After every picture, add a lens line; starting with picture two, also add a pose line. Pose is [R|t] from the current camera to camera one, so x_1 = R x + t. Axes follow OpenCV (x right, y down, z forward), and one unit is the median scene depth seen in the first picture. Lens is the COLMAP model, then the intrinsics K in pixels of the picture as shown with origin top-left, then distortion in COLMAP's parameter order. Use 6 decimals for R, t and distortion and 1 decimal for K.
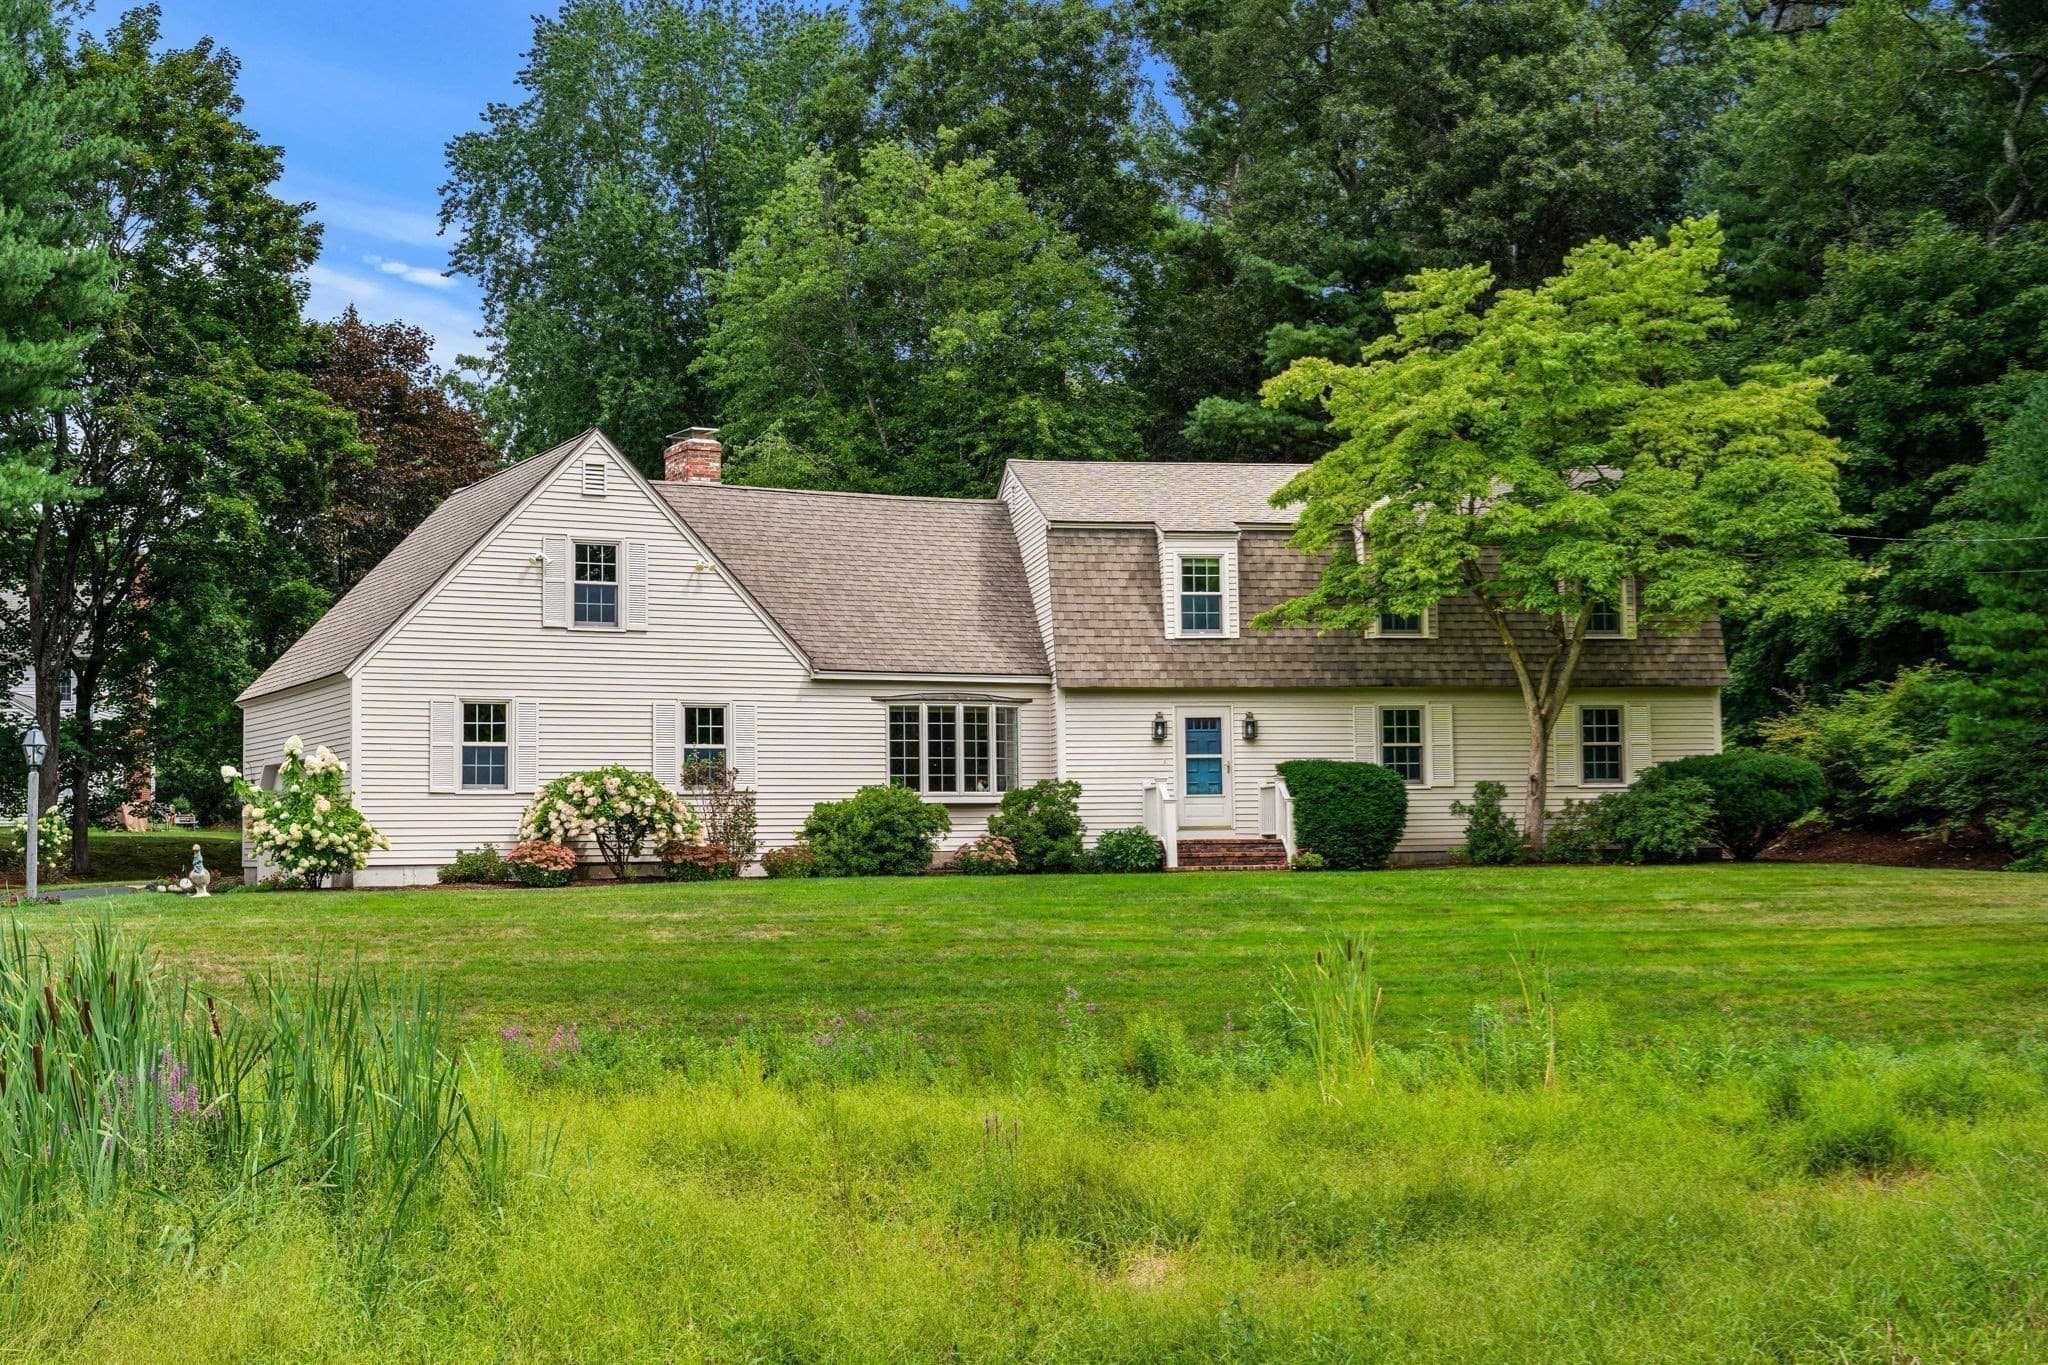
lens RADIAL K [[2588.7, 0, 1028.0], [0, 2588.7, 687.4], [0, 0, 1]] dist [0.013444, 0.000000]
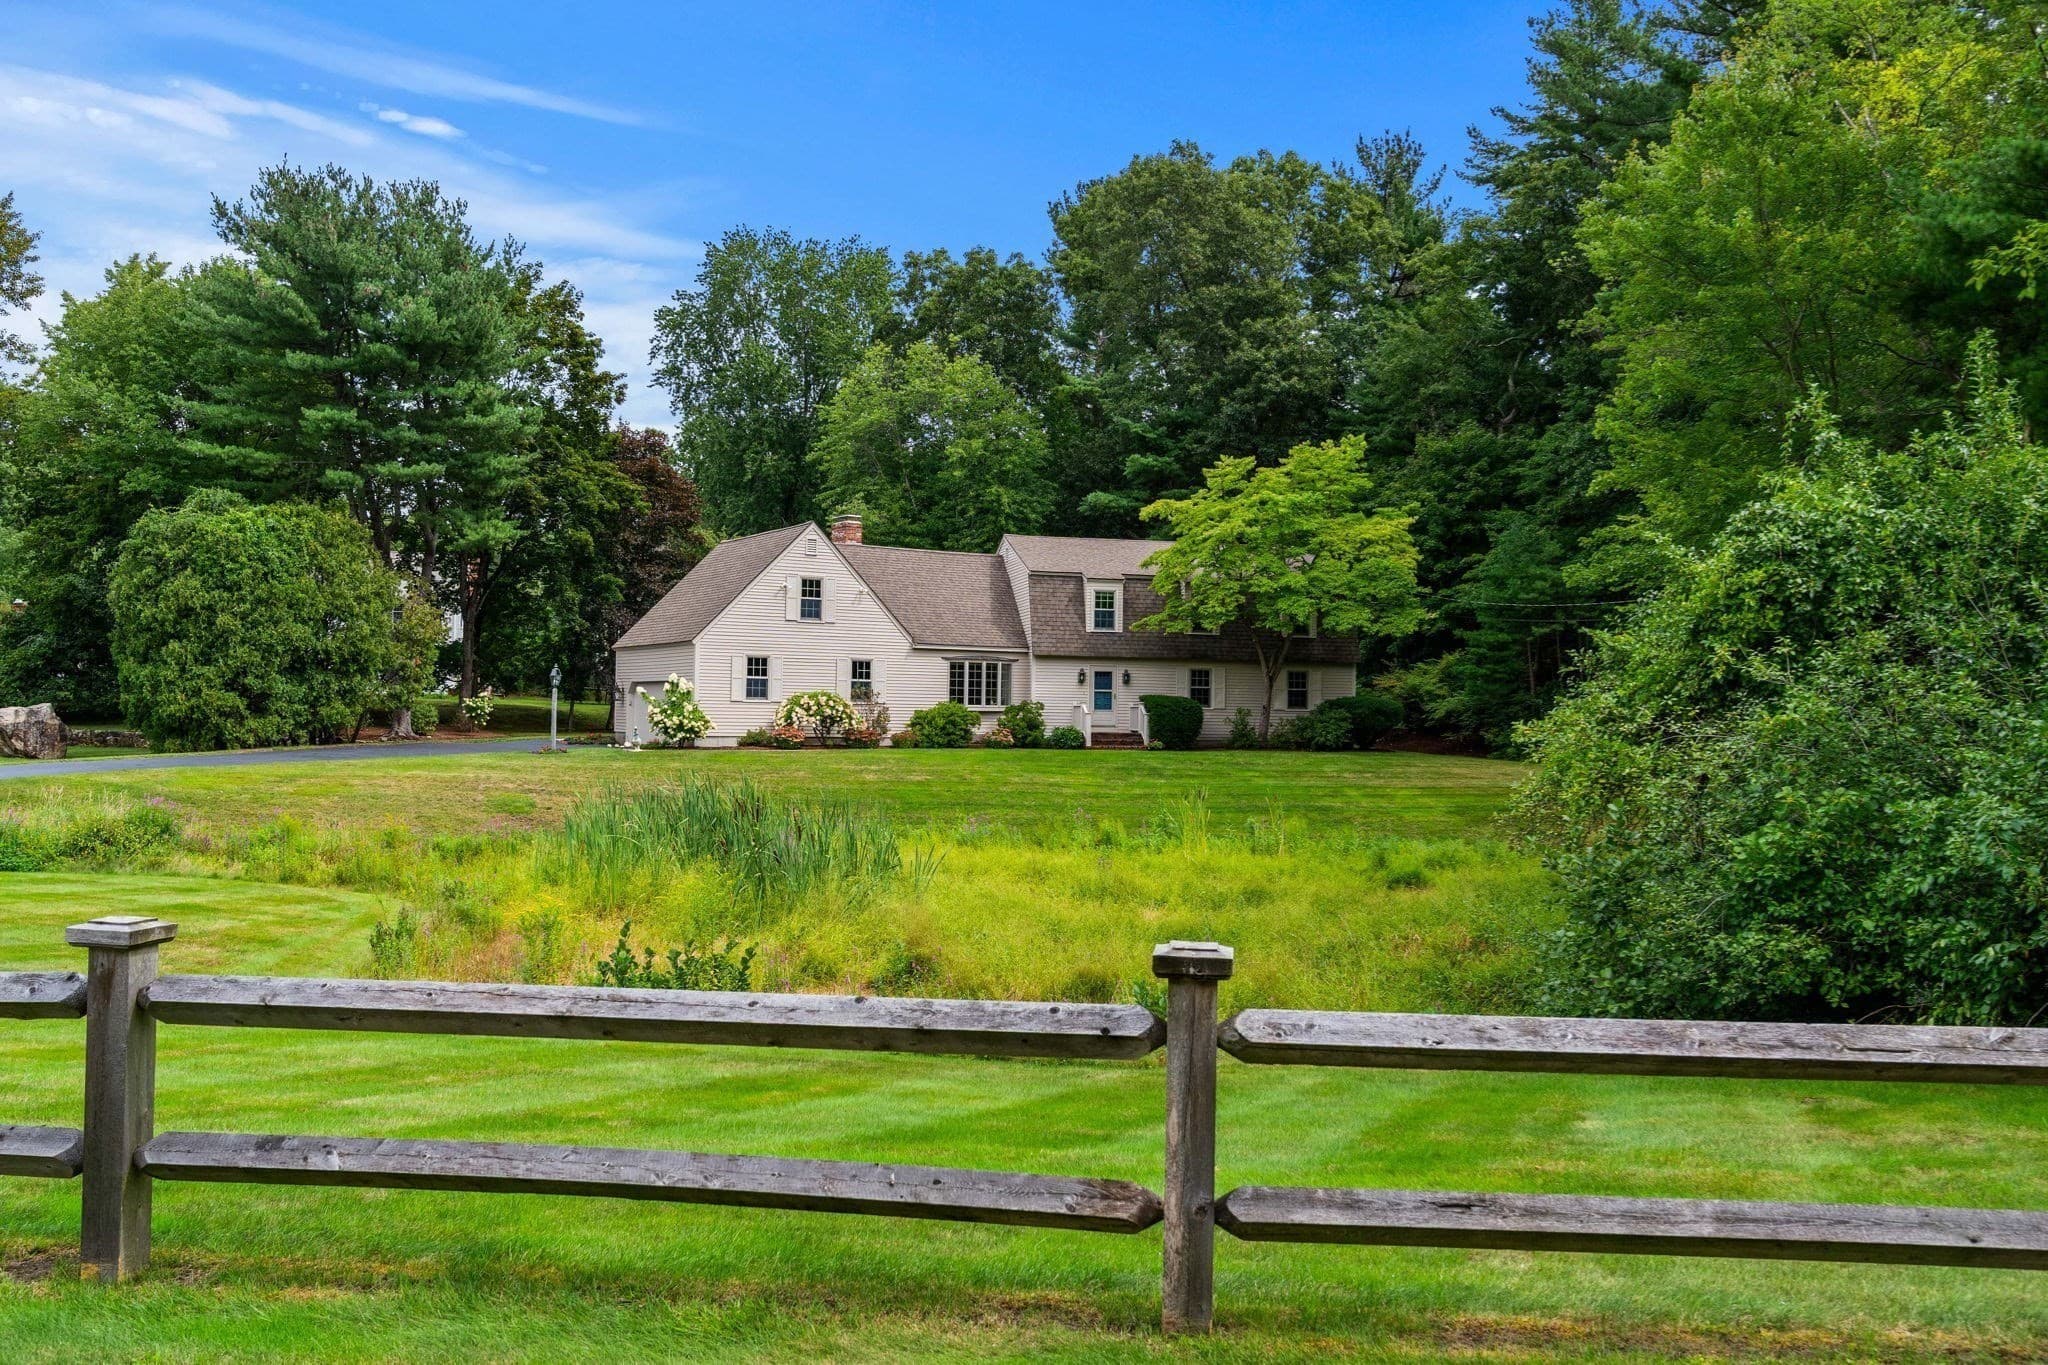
lens RADIAL K [[1608.0, 0, 1028.4], [0, 1608.0, 677.8], [0, 0, 1]] dist [-0.031750, -0.001282]
pose [[0.997422, 0.029704, 0.065317, -0.071854], [-0.032453, 0.998614, 0.041443, -0.033254], [-0.063995, -0.043456, 0.997004, -0.242359]]
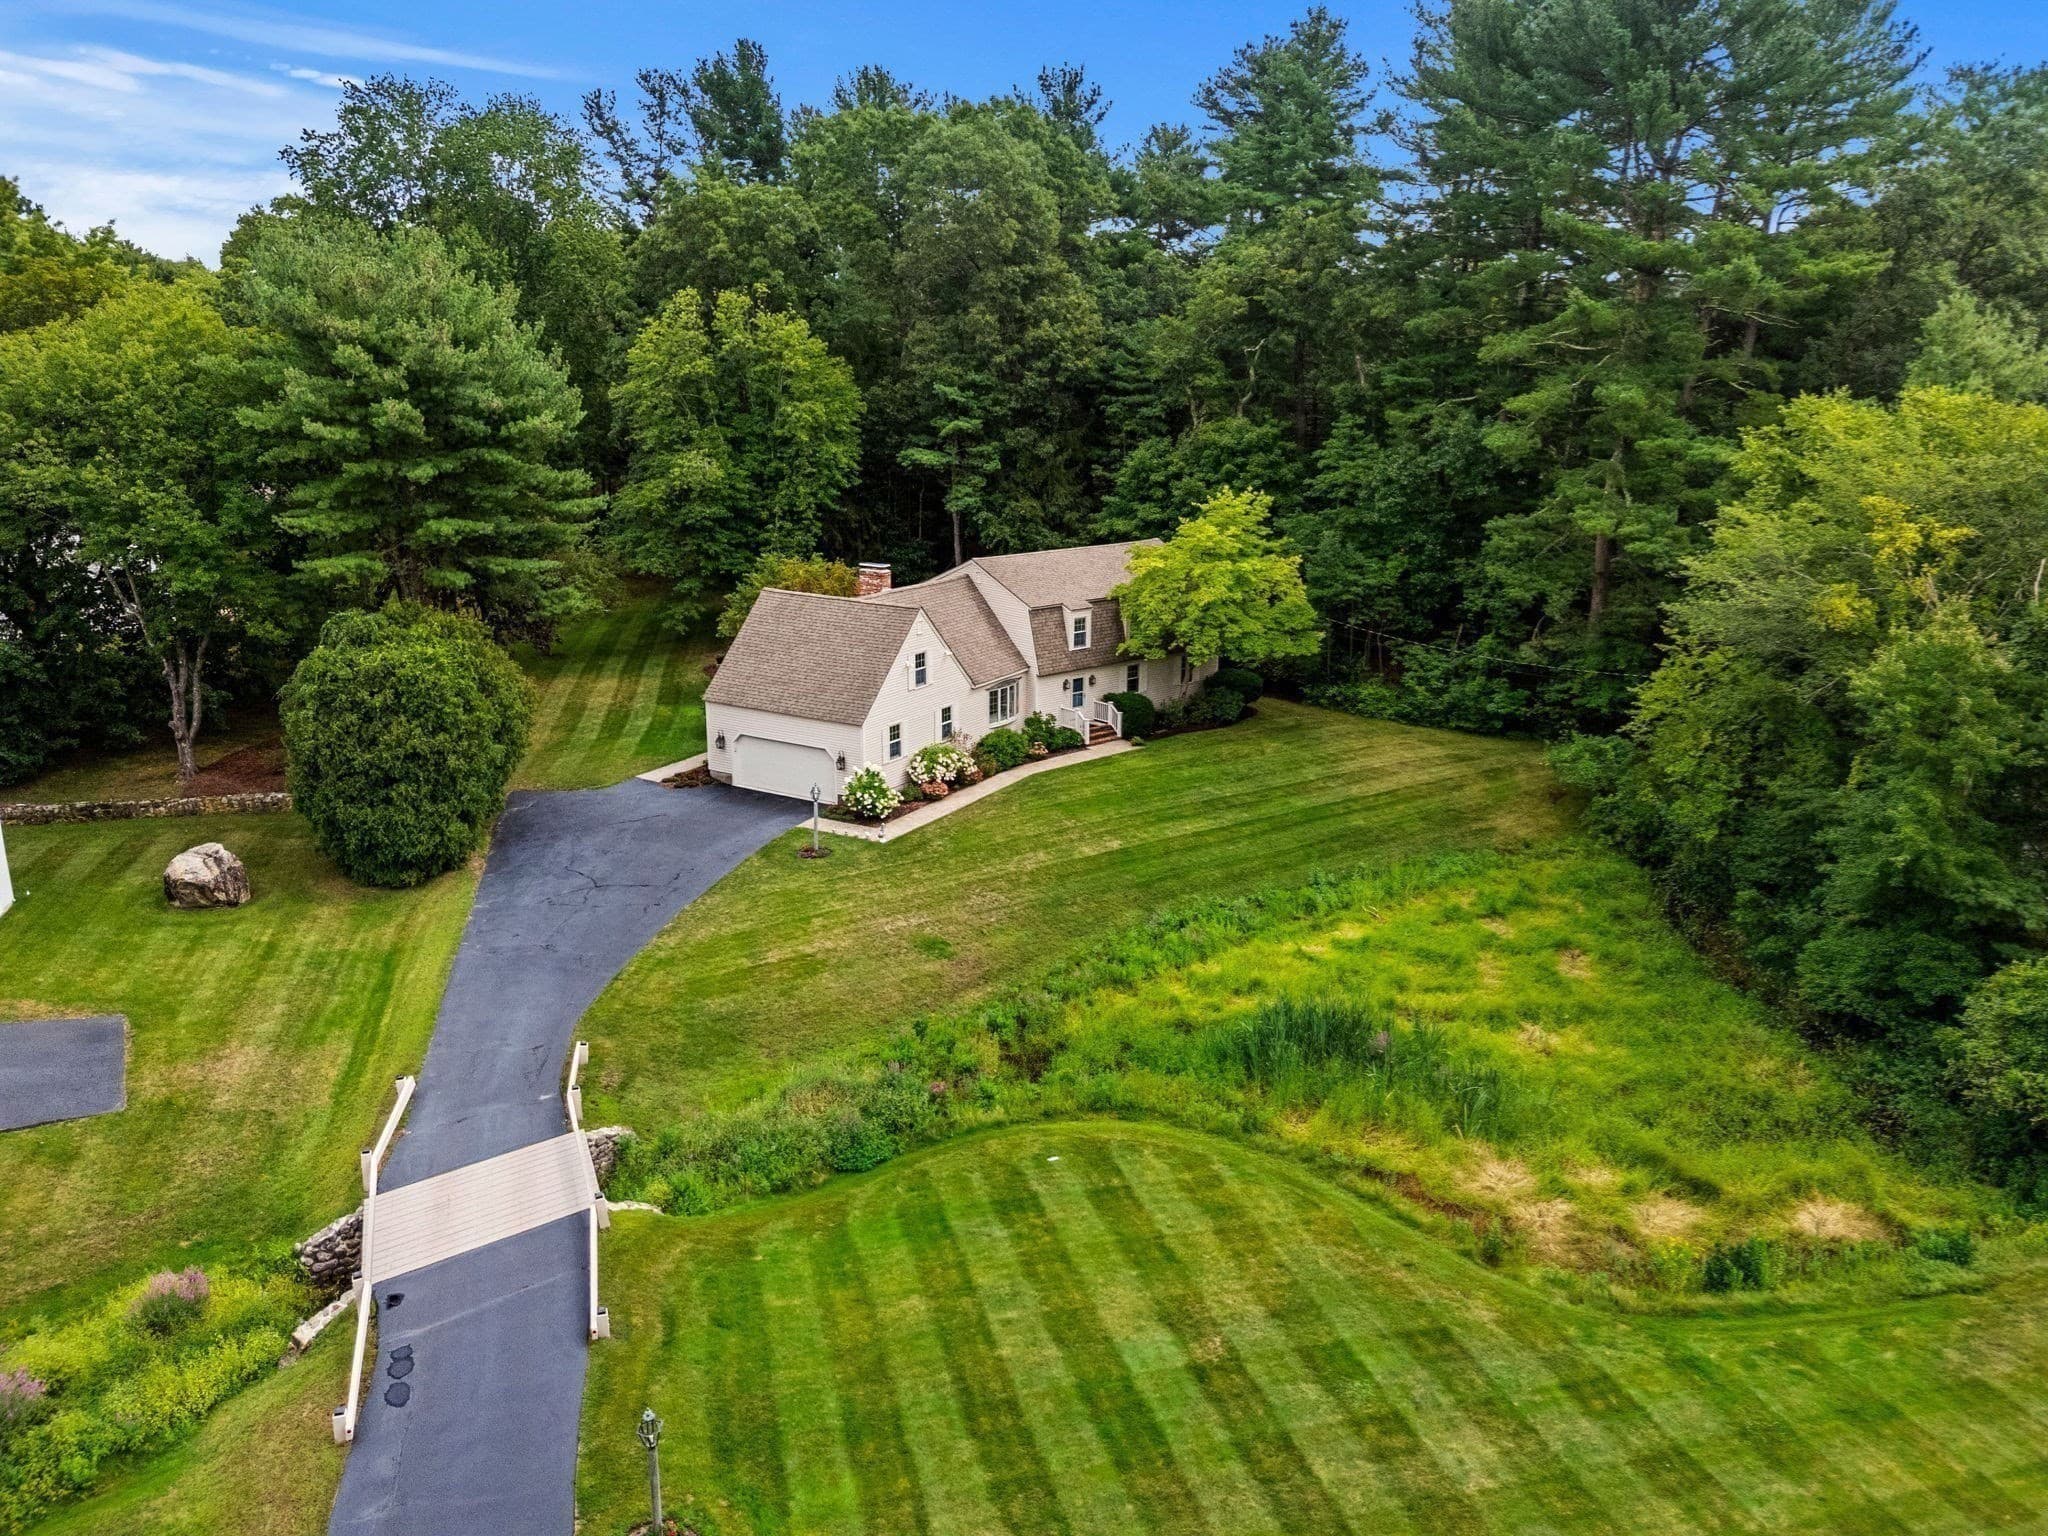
lens RADIAL K [[1490.8, 0, 1027.8], [0, 1490.8, 779.2], [0, 0, 1]] dist [0.071125, -0.079653]
pose [[0.855781, -0.120836, 0.503028, -0.750288], [-0.056179, 0.944883, 0.322551, -0.377032], [-0.514279, -0.304293, 0.801825, -0.218810]]
